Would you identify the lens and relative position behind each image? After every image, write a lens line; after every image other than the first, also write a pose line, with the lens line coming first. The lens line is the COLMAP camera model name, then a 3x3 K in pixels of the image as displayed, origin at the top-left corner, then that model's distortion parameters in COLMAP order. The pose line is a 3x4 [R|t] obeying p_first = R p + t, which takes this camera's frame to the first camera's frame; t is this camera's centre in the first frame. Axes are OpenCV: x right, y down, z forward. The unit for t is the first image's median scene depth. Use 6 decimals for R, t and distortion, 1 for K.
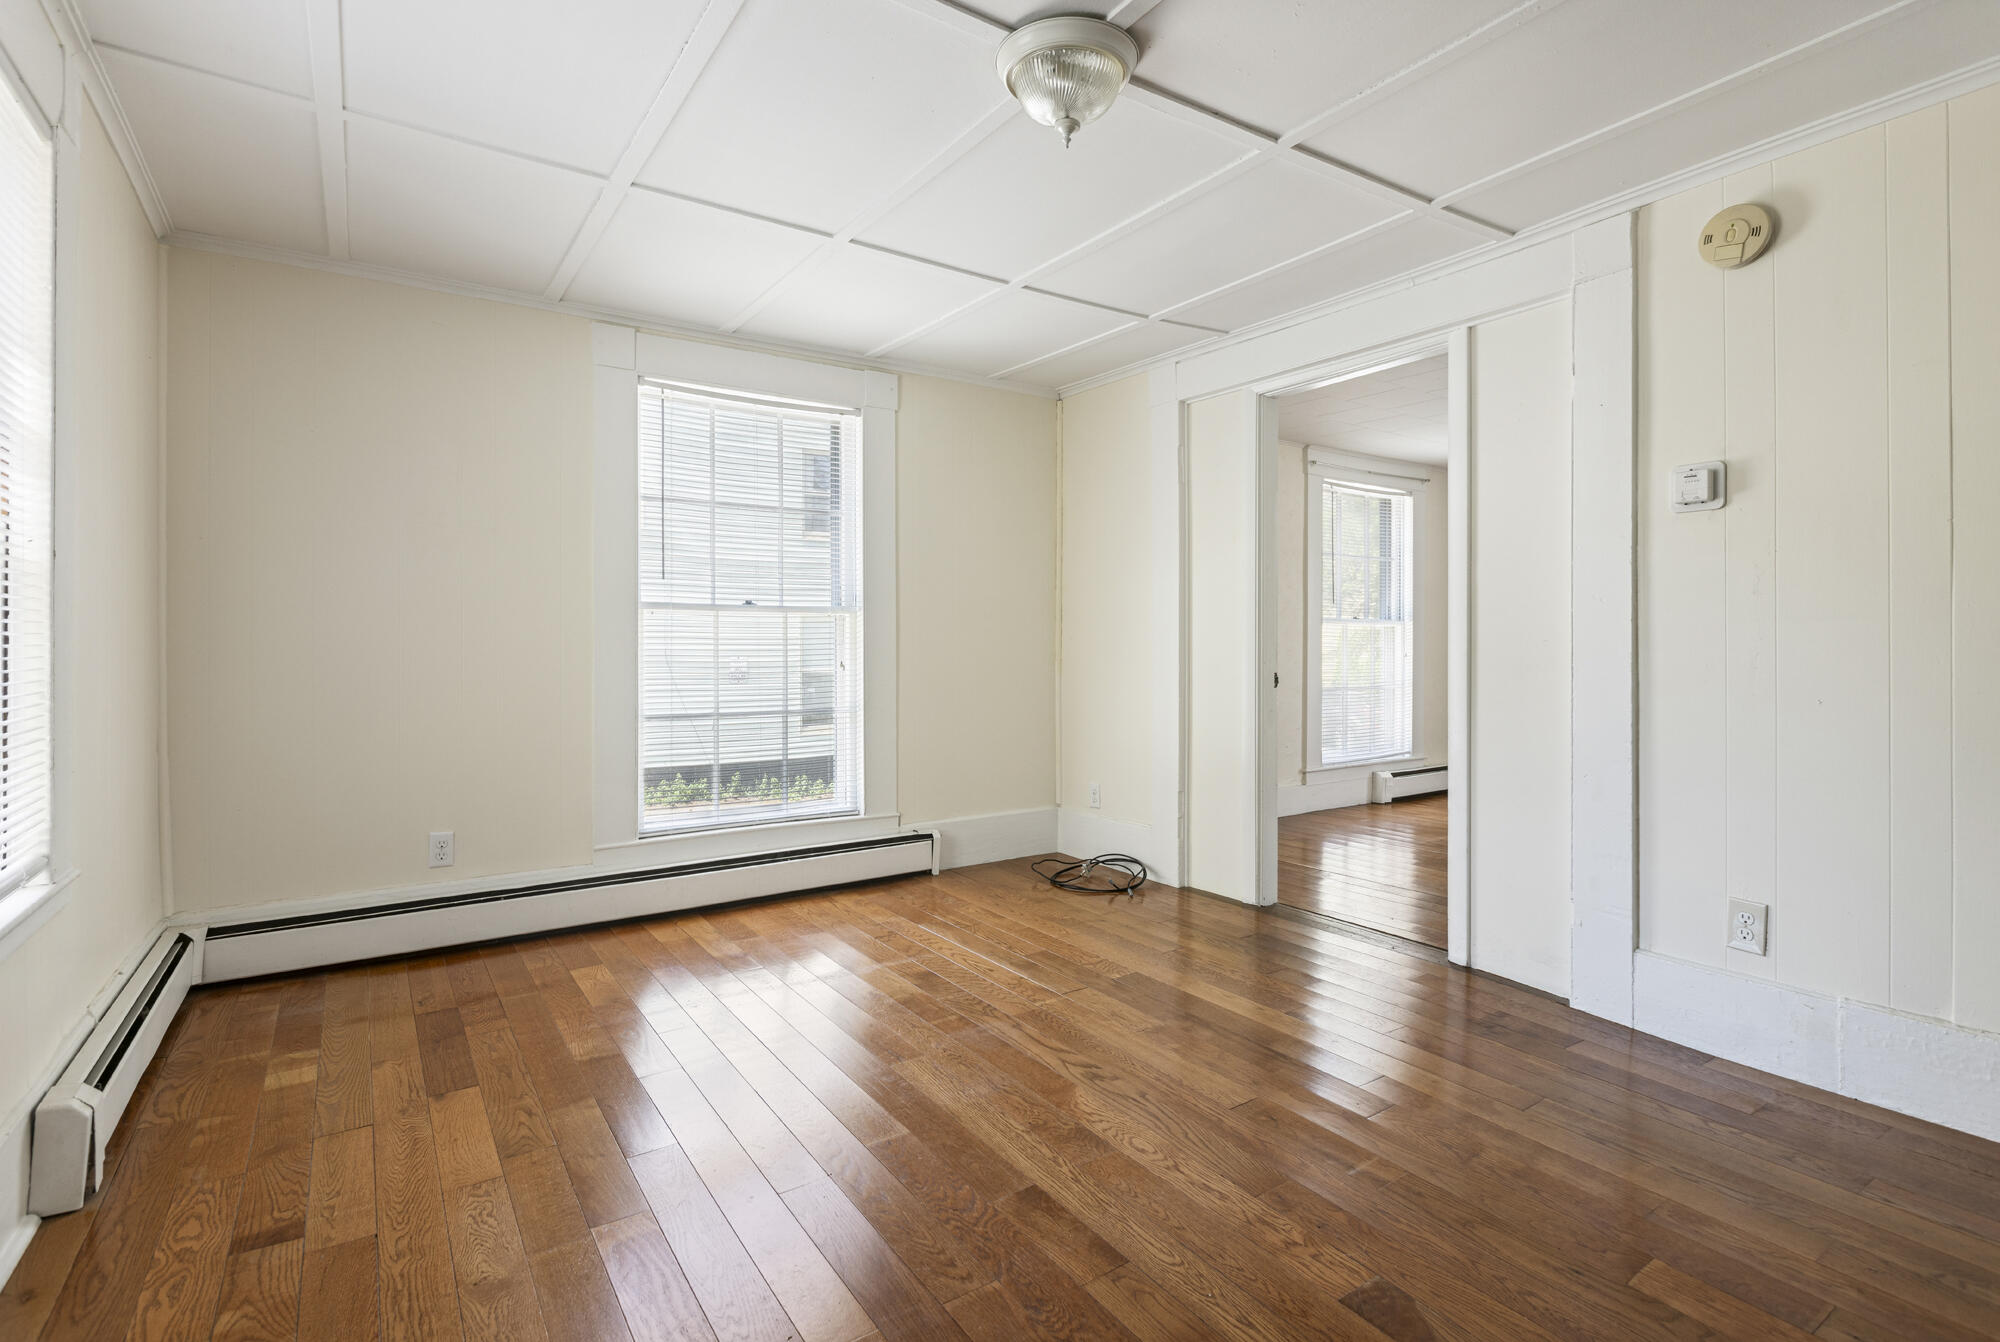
lens RADIAL K [[958.7, 0, 996.6], [0, 958.7, 648.3], [0, 0, 1]] dist [0.002584, 0.000595]
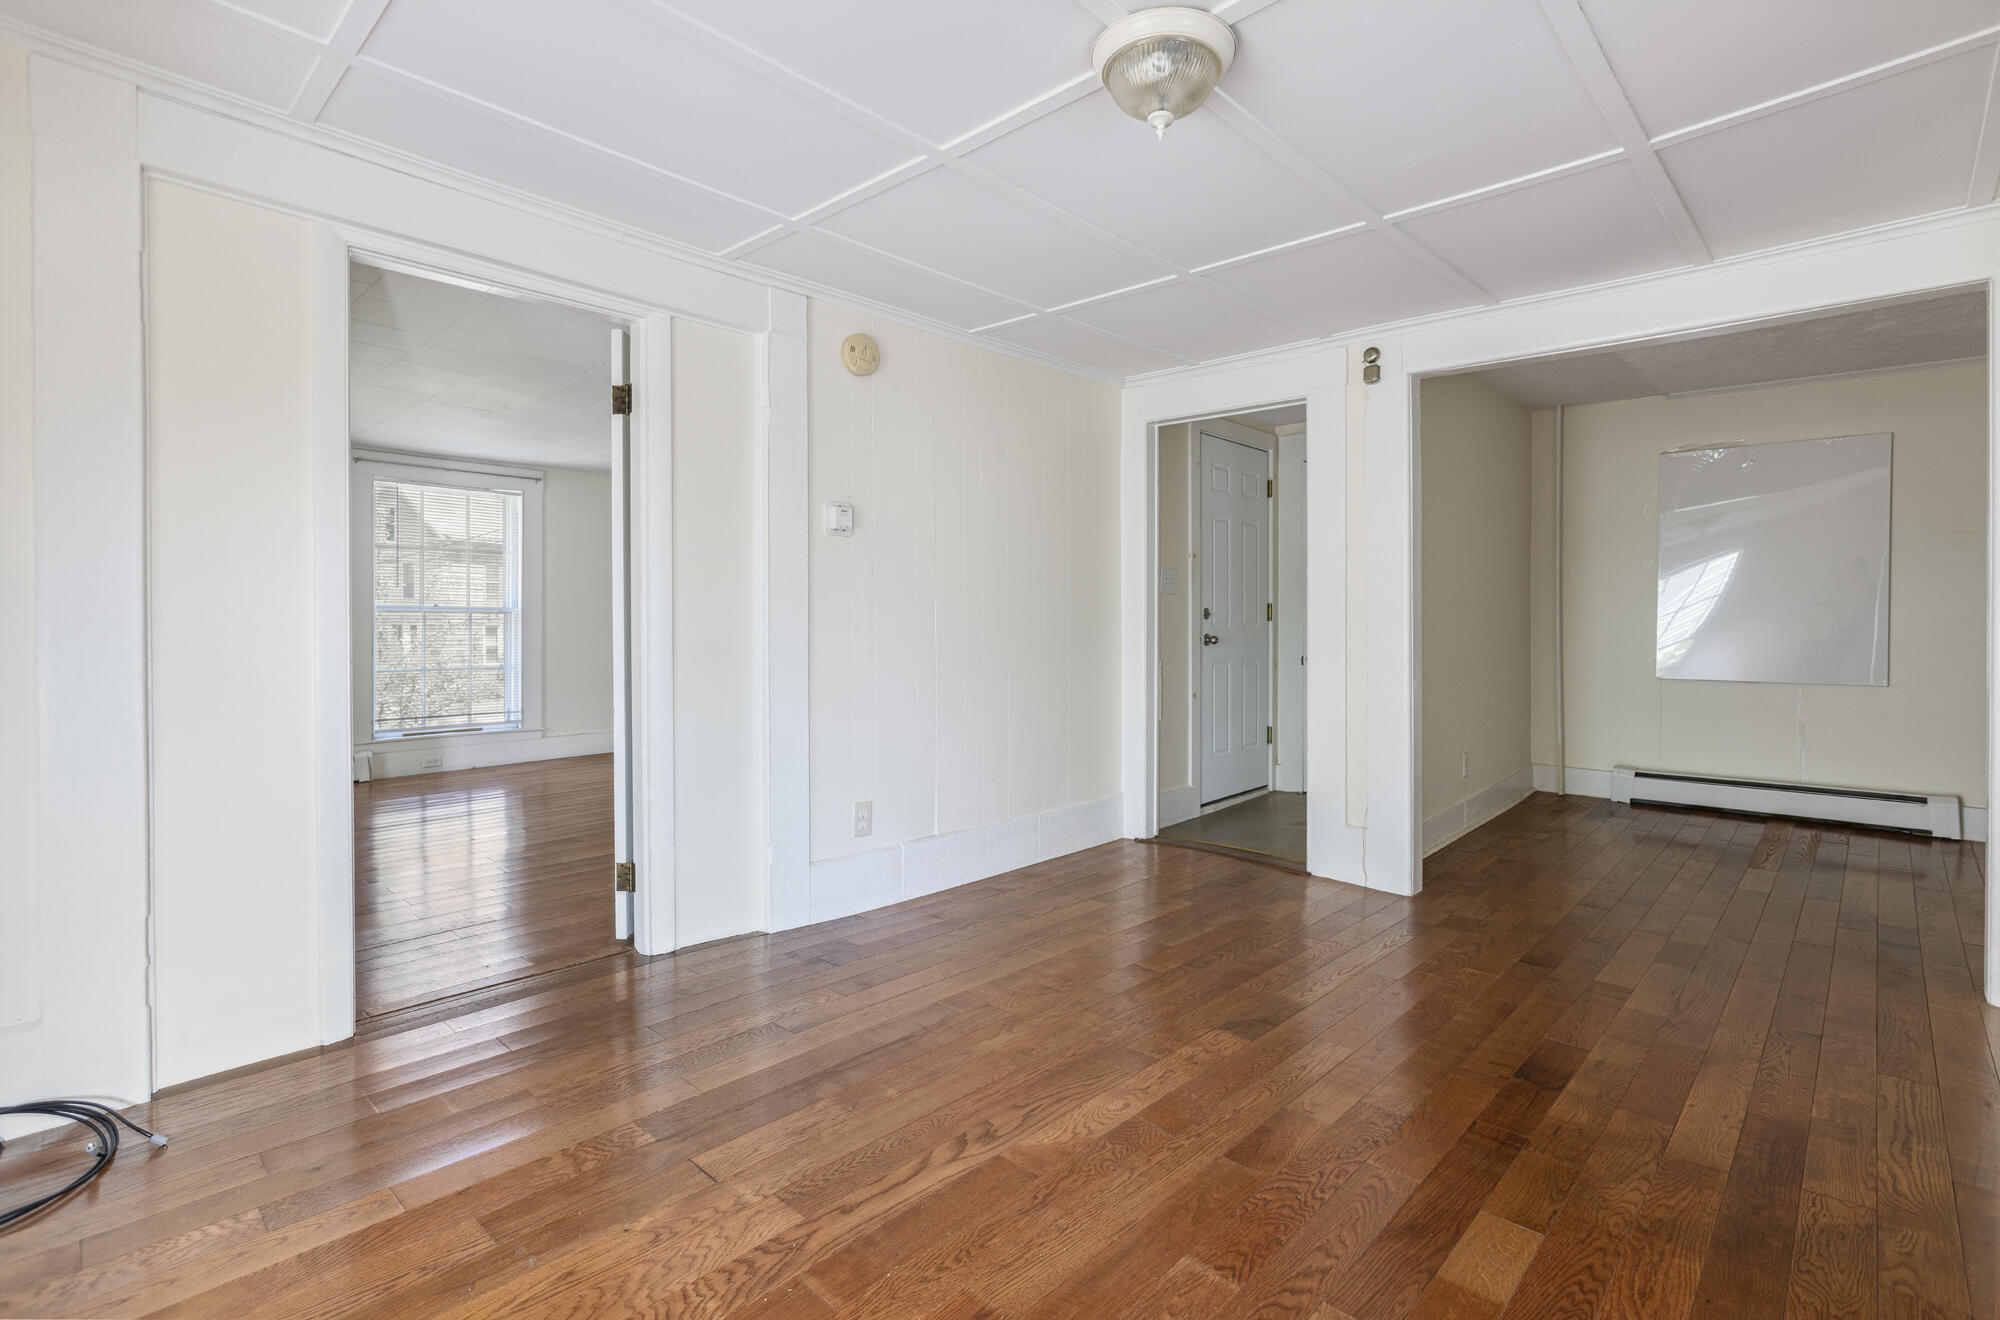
lens RADIAL K [[938.5, 0, 1000.1], [0, 938.5, 635.8], [0, 0, 1]] dist [0.017928, -0.000168]
pose [[-0.236046, -0.008462, 0.971705, -0.702906], [-0.005437, 0.999958, 0.007387, -0.007334], [-0.971727, -0.003539, -0.236083, 1.167301]]
